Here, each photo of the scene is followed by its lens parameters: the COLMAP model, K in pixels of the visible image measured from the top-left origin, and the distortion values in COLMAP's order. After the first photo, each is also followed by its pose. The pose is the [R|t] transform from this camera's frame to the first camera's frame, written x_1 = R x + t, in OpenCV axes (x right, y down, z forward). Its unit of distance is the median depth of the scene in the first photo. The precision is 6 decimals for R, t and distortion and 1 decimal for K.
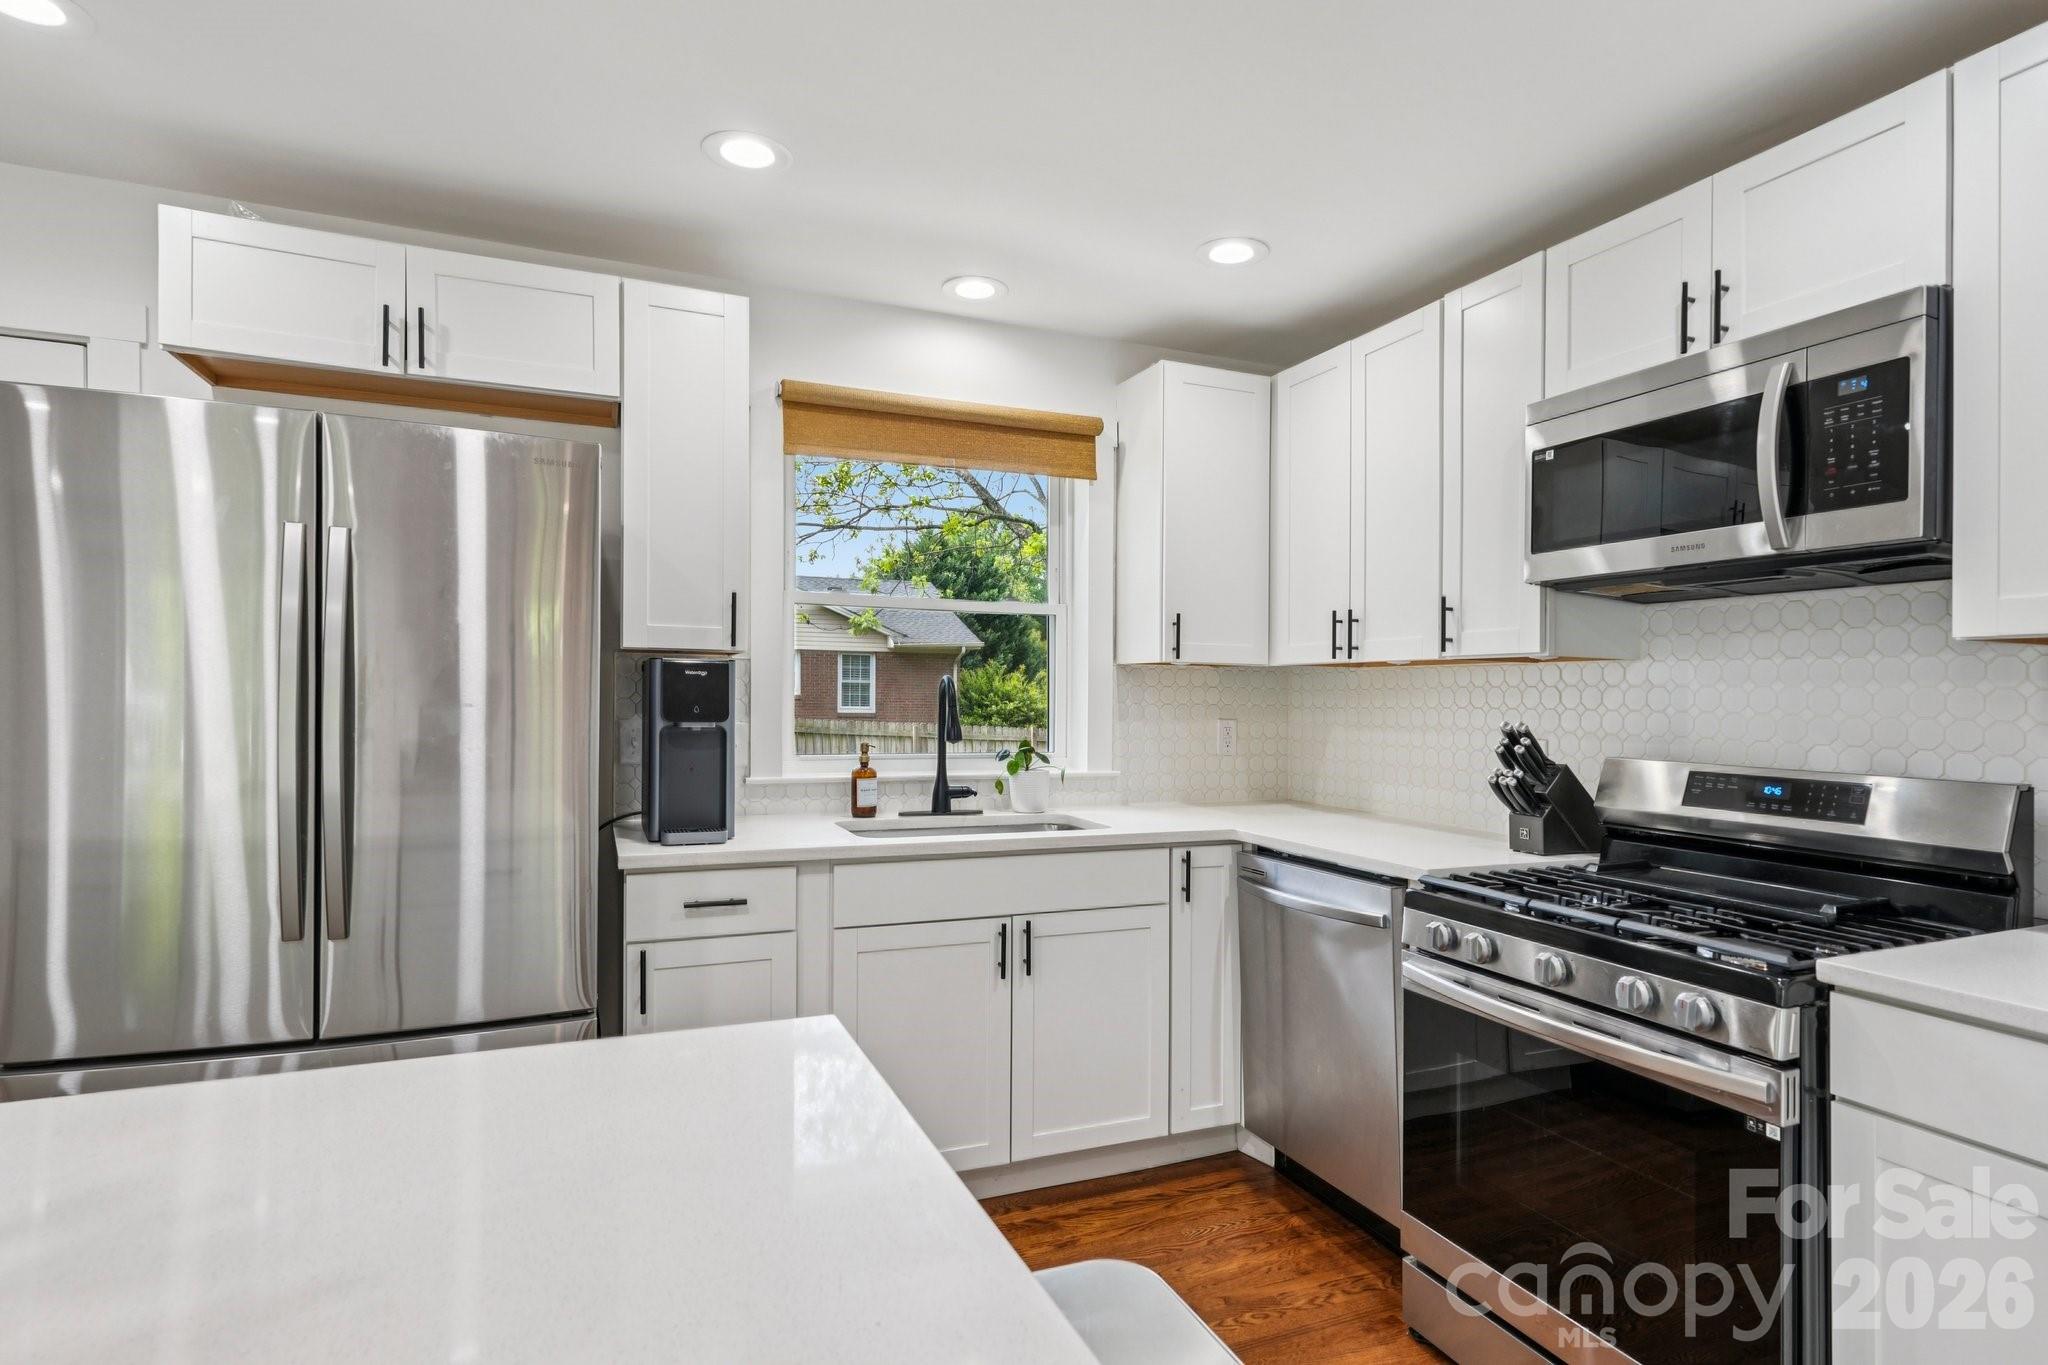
lens RADIAL K [[1047.3, 0, 1025.8], [0, 1047.3, 697.8], [0, 0, 1]] dist [0.010313, -0.000704]
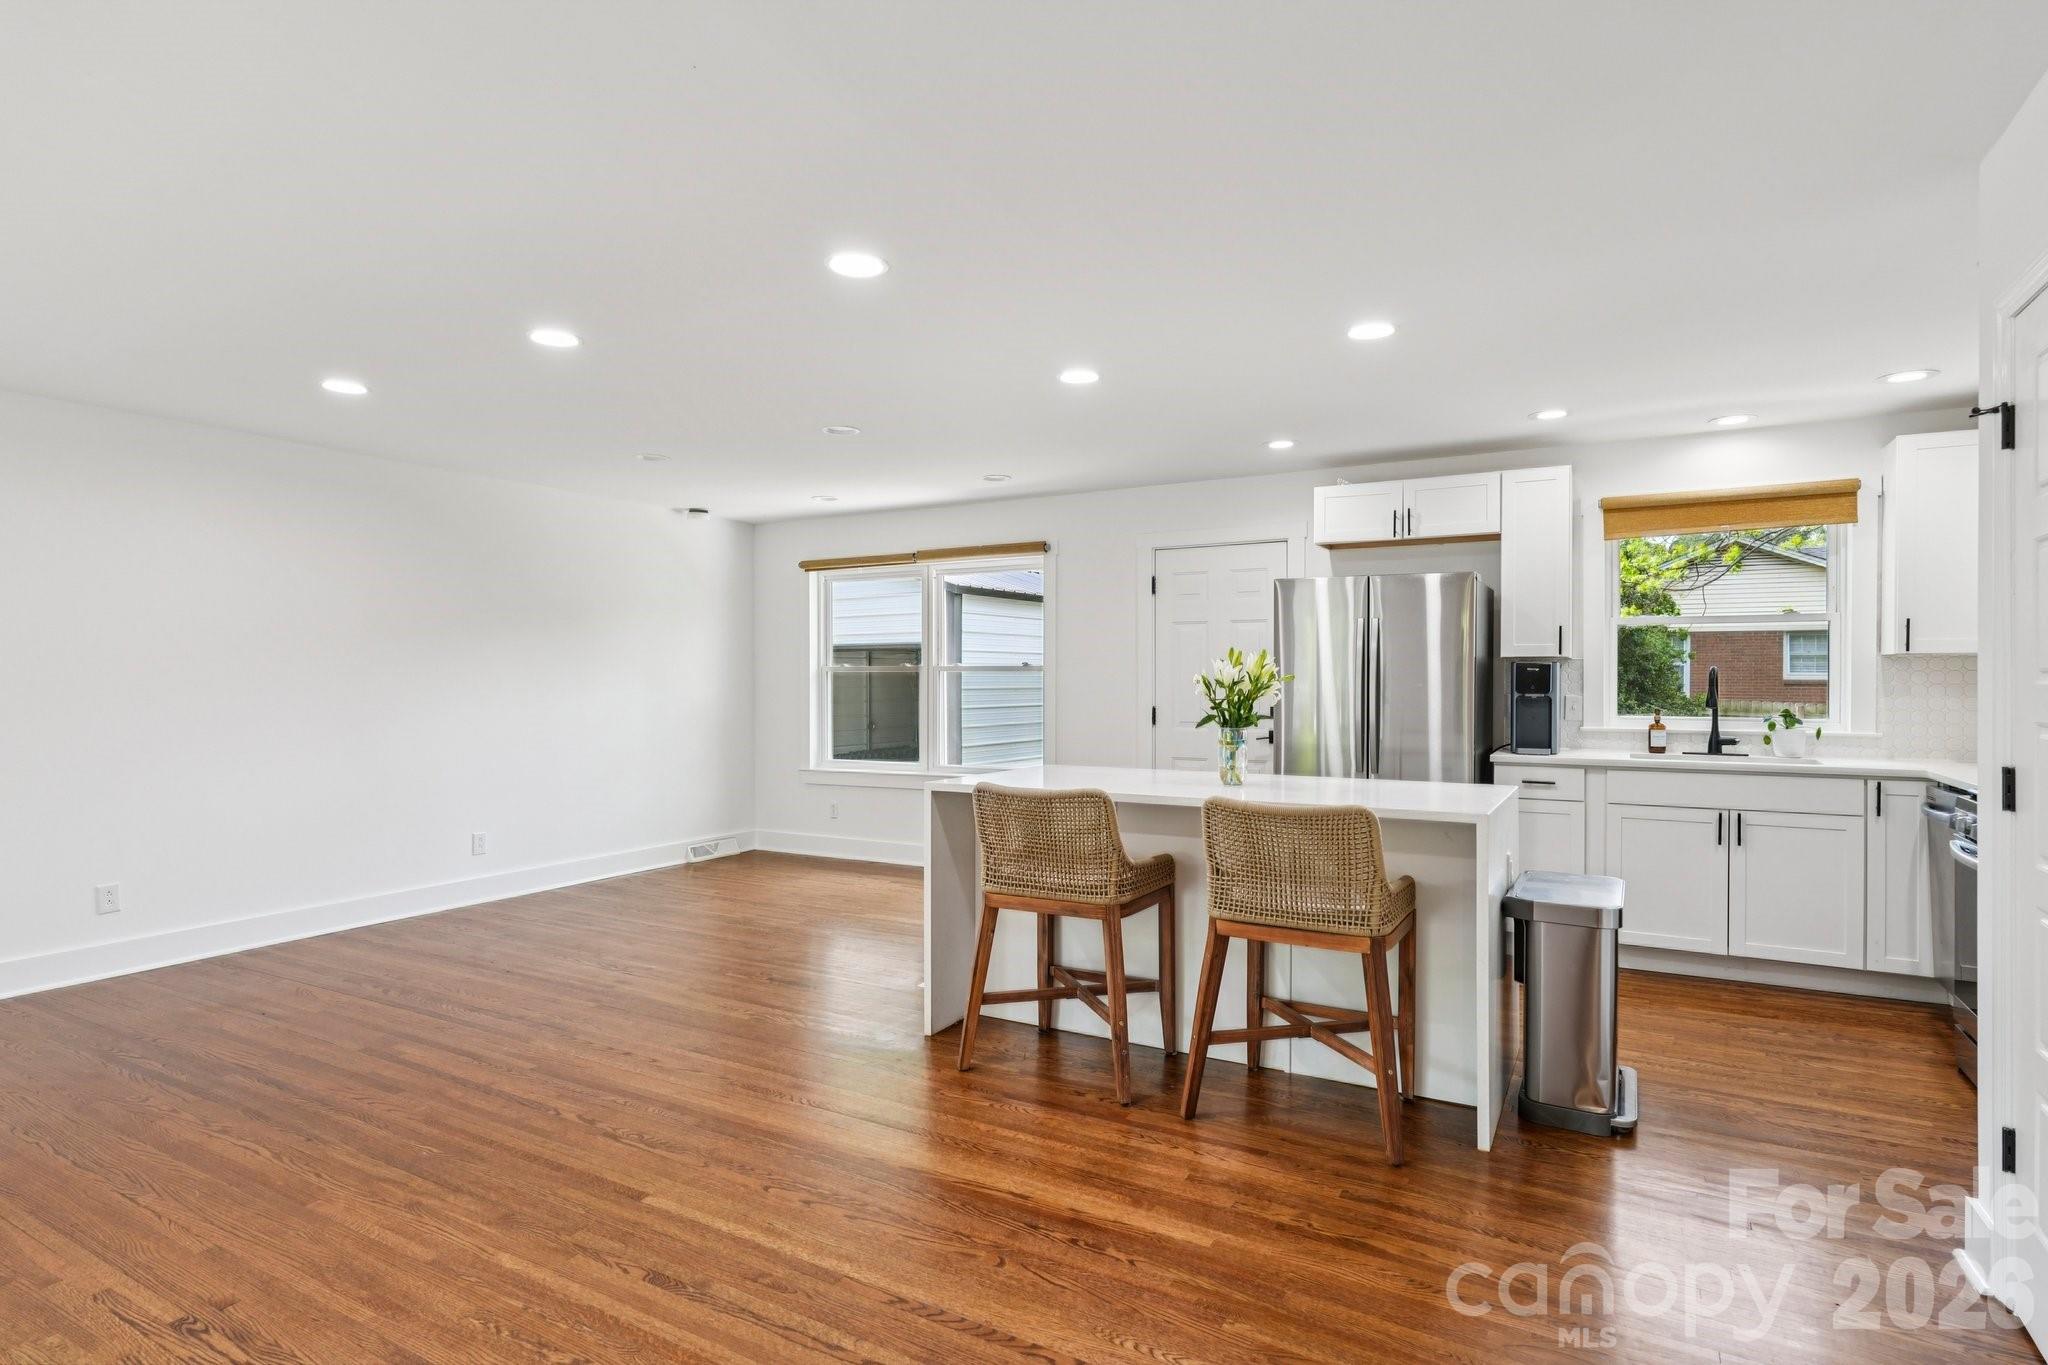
lens RADIAL K [[1047.3, 0, 1024.7], [0, 1047.3, 689.7], [0, 0, 1]] dist [0.010313, -0.000704]
pose [[0.605096, -0.000850, -0.796152, 0.609128], [0.002607, 0.999996, 0.000914, 0.010516], [0.796148, -0.002629, 0.605096, -0.863283]]
